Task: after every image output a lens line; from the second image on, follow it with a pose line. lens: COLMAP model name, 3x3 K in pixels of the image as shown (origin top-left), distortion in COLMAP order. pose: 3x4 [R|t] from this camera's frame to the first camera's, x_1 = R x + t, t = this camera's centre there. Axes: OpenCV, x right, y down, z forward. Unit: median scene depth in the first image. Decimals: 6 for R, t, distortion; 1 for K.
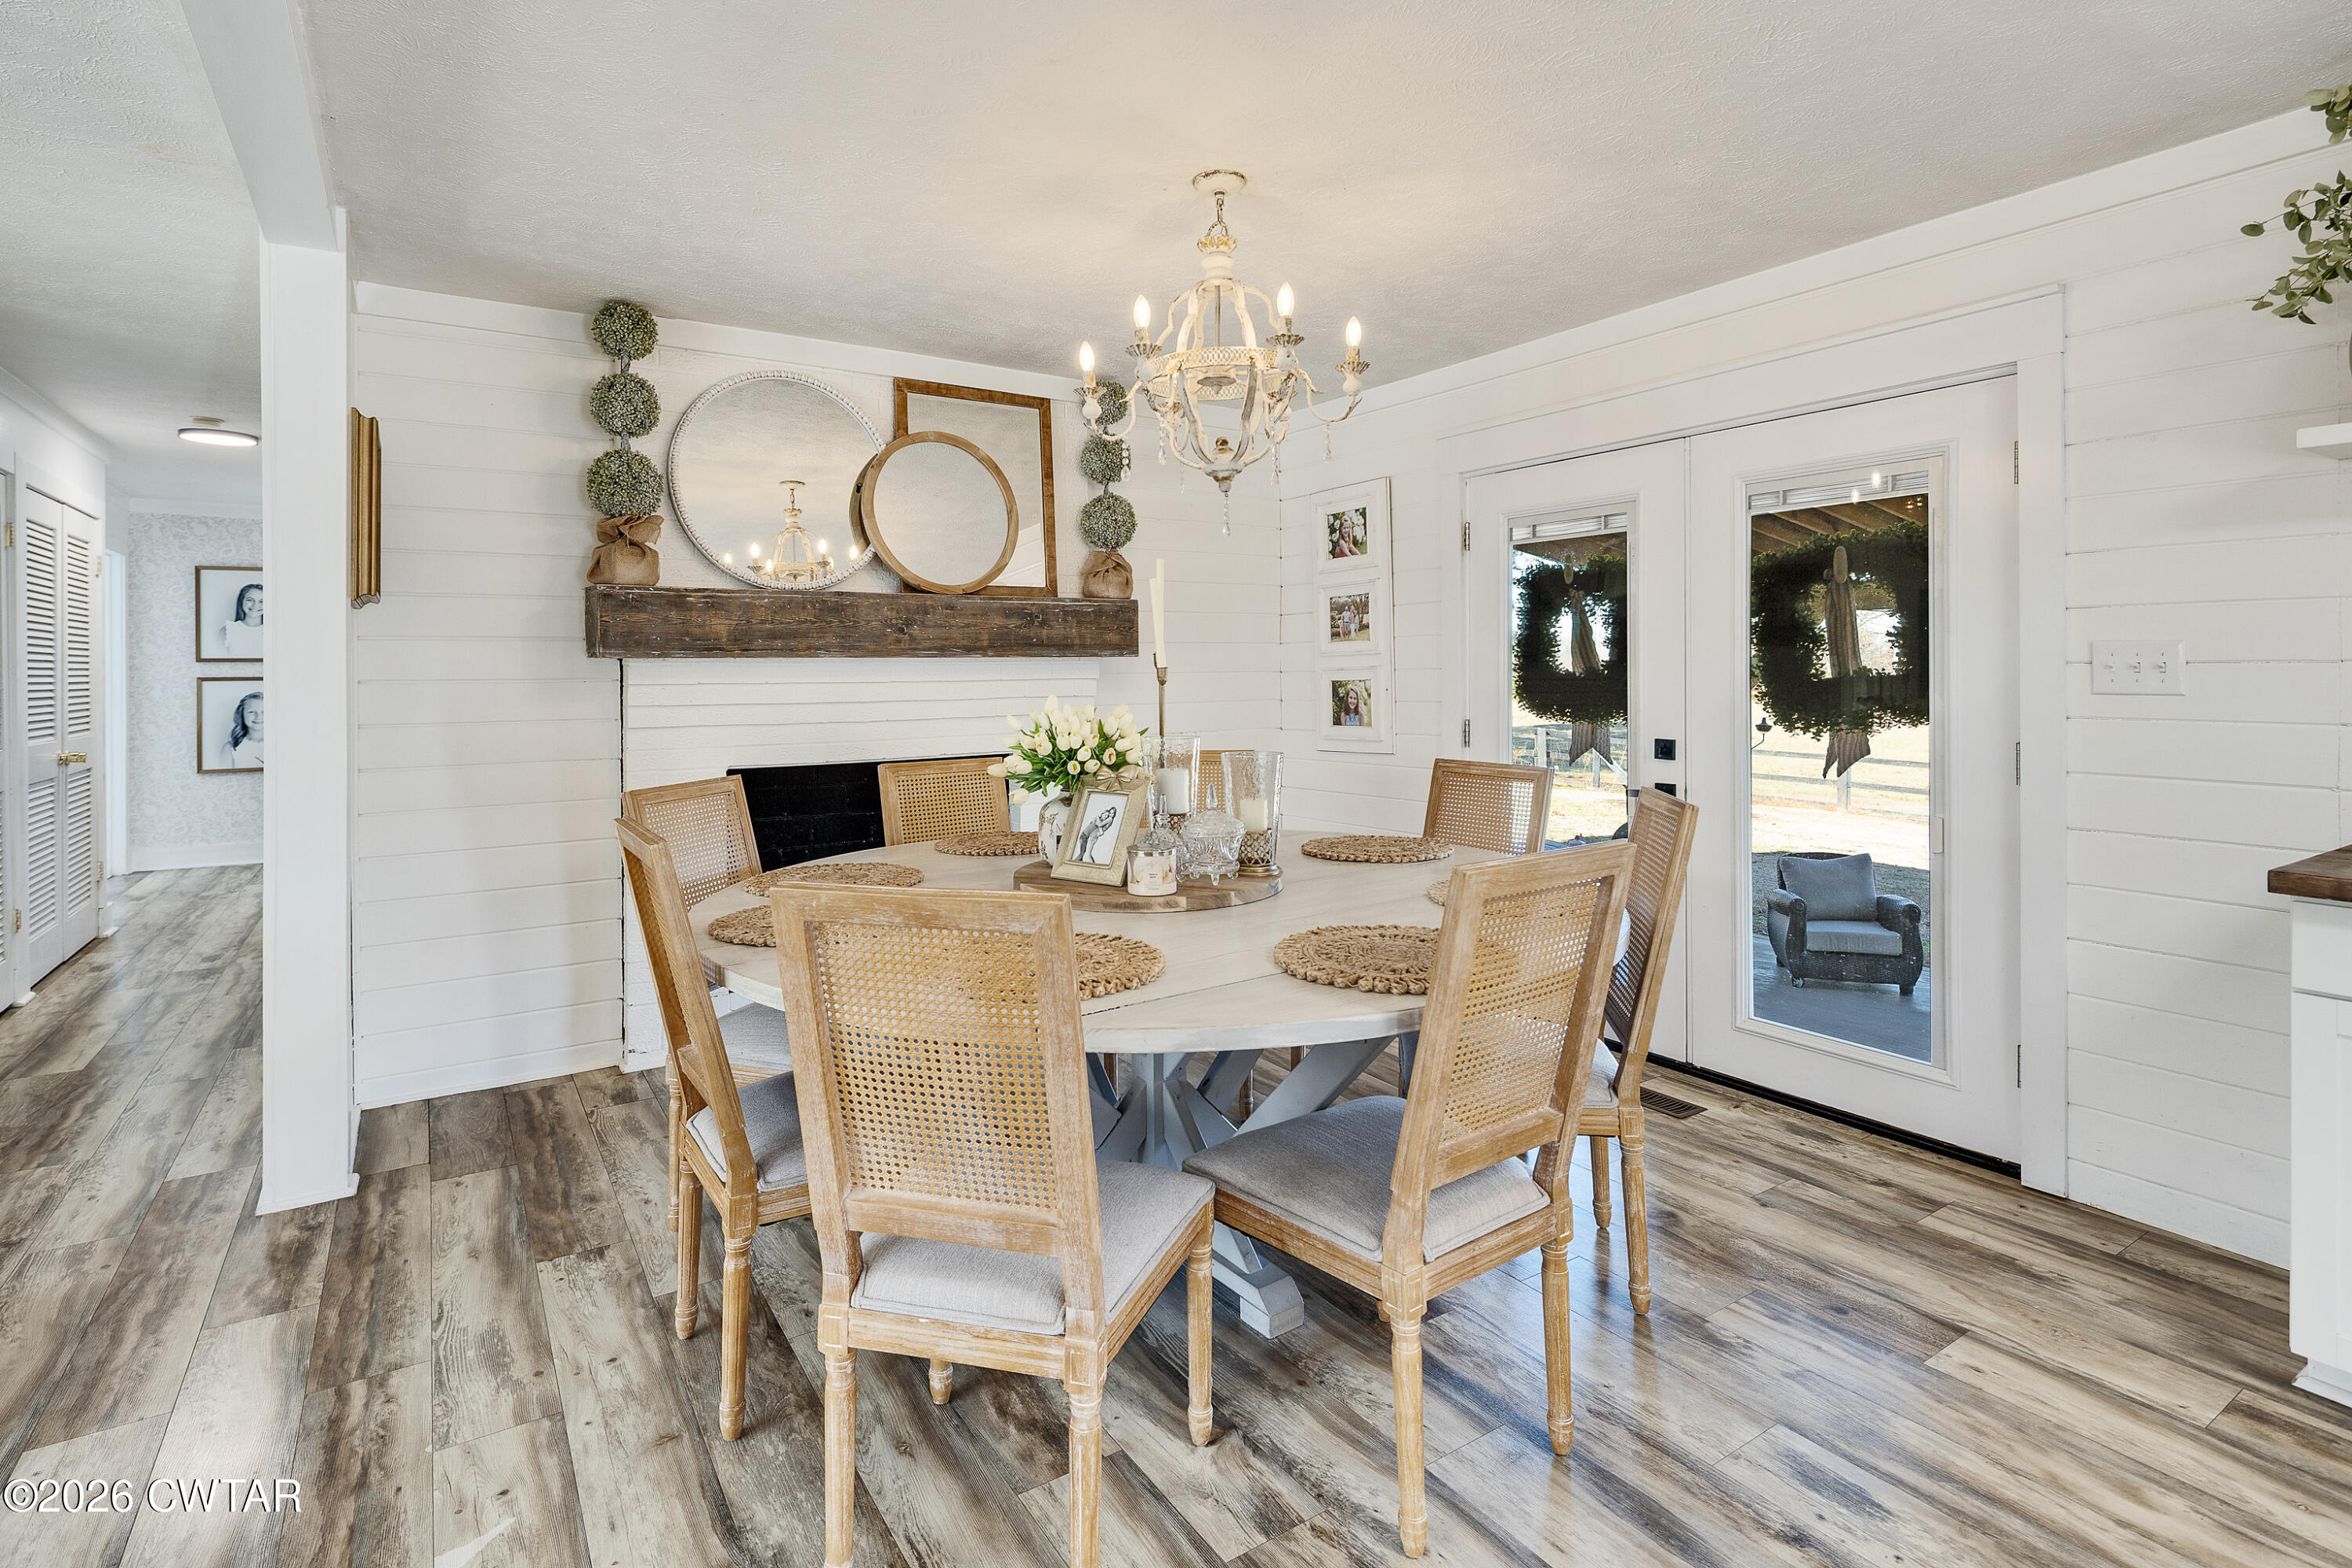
lens RADIAL K [[1147.3, 0, 1164.6], [0, 1147.3, 665.2], [0, 0, 1]] dist [0.000581, -0.002812]
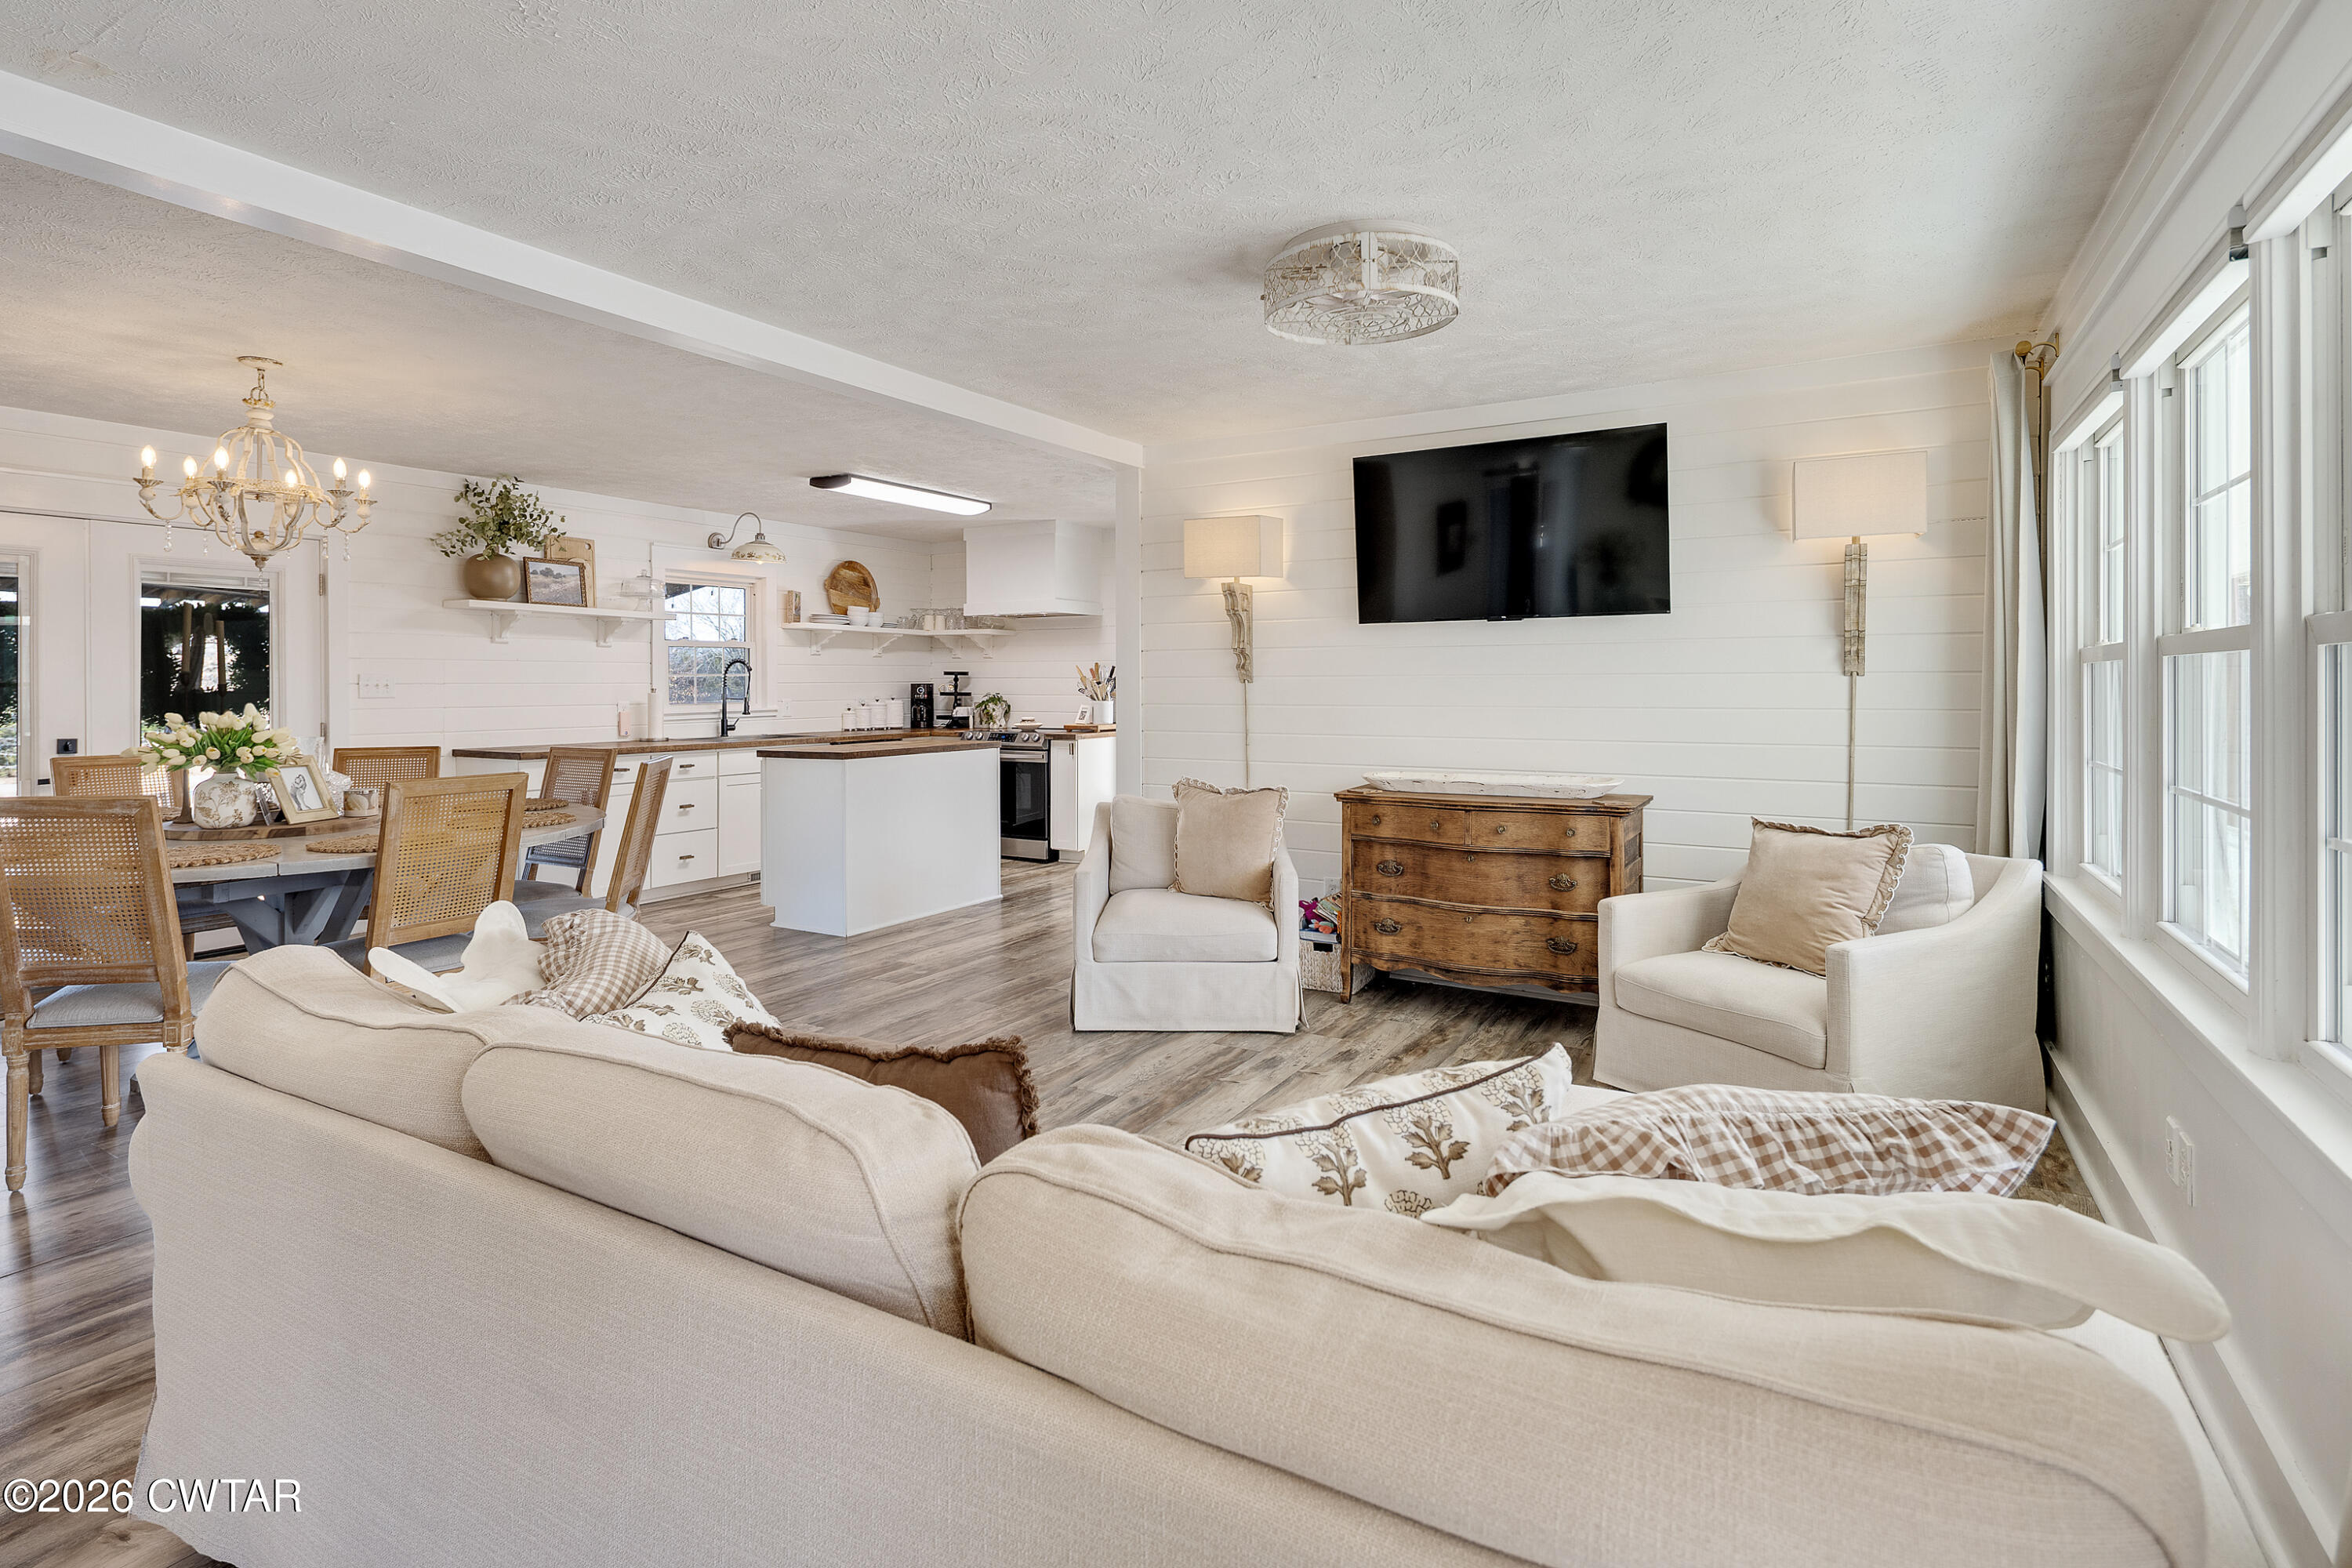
lens RADIAL K [[1147.3, 0, 1179.4], [0, 1147.3, 688.6], [0, 0, 1]] dist [0.000581, -0.002812]
pose [[-0.465662, 0.001994, 0.884960, -1.245759], [0.000481, 0.999998, -0.002000, 0.008573], [-0.884963, -0.000506, -0.465662, 0.427059]]
